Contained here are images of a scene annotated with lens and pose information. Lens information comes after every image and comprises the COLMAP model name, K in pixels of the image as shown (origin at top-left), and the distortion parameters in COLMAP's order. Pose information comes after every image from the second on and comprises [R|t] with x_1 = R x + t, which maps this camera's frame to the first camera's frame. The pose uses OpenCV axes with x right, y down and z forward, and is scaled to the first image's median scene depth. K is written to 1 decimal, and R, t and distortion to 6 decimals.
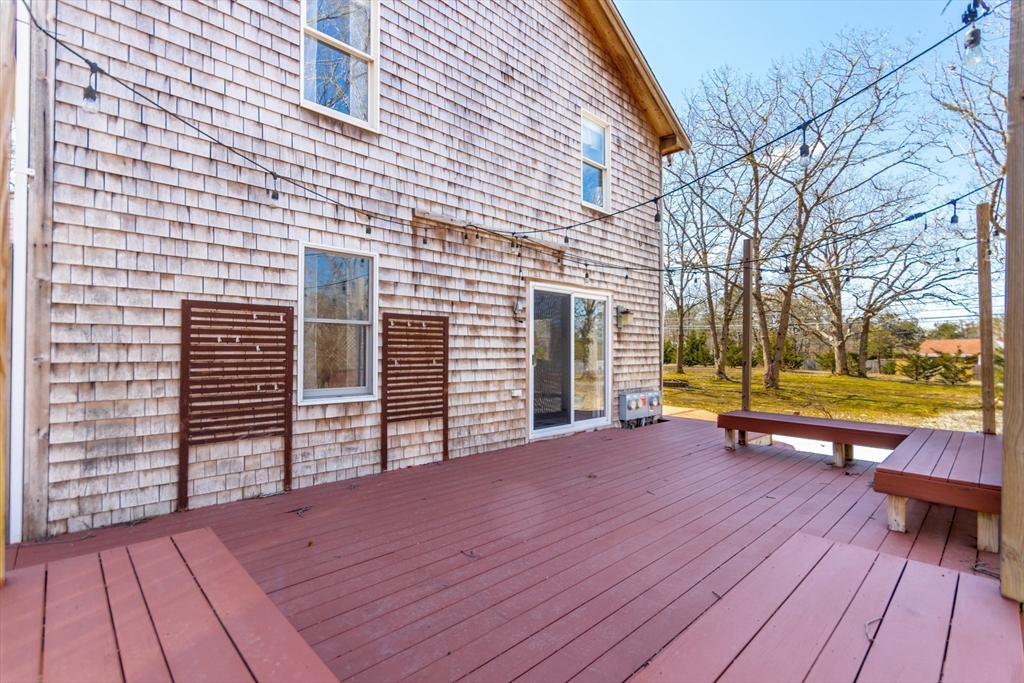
lens RADIAL K [[471.8, 0, 512.0], [0, 471.8, 341.5], [0, 0, 1]] dist [0.001105, 0.001054]
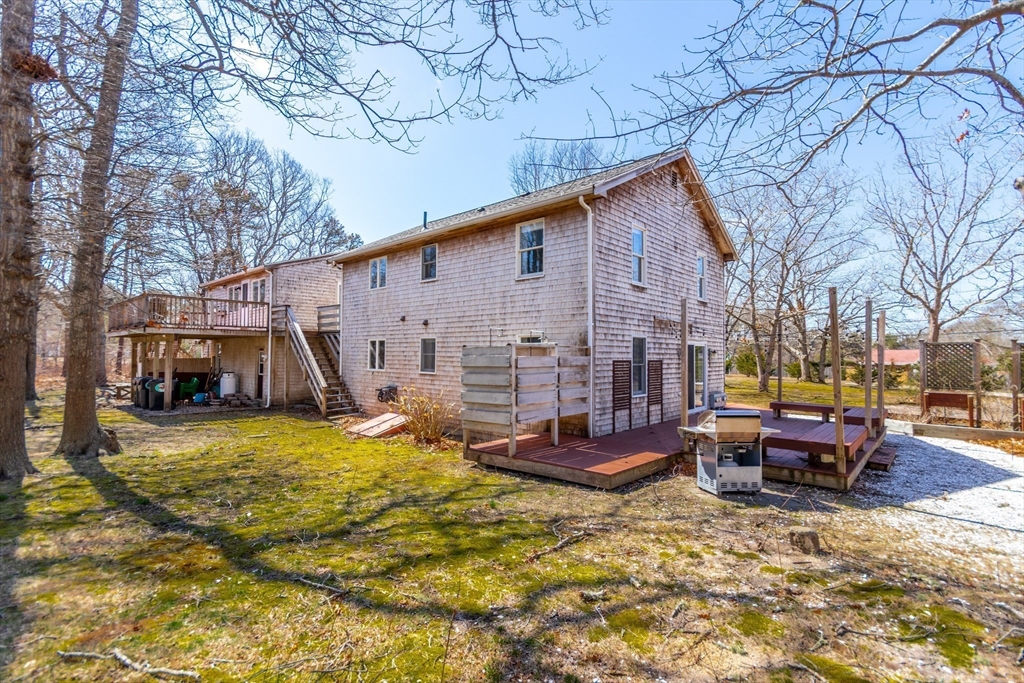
lens RADIAL K [[471.8, 0, 512.0], [0, 471.8, 341.5], [0, 0, 1]] dist [0.001105, 0.001054]
pose [[0.997803, 0.003534, 0.066159, -0.850445], [-0.002814, 0.999936, -0.010962, -0.096742], [-0.066194, 0.010752, 0.997749, -1.047668]]
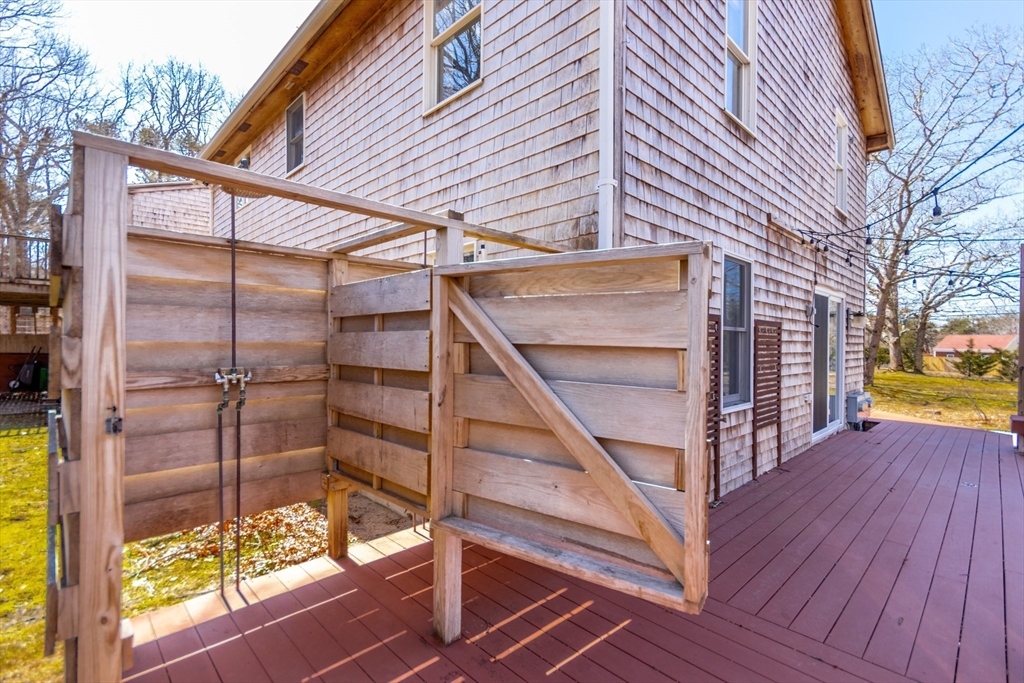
lens RADIAL K [[471.8, 0, 512.0], [0, 471.8, 341.5], [0, 0, 1]] dist [0.001105, 0.001054]
pose [[0.999969, 0.005583, 0.005577, -0.587953], [-0.005679, 0.999834, 0.017312, -0.021233], [-0.005480, -0.017343, 0.999835, 0.005764]]
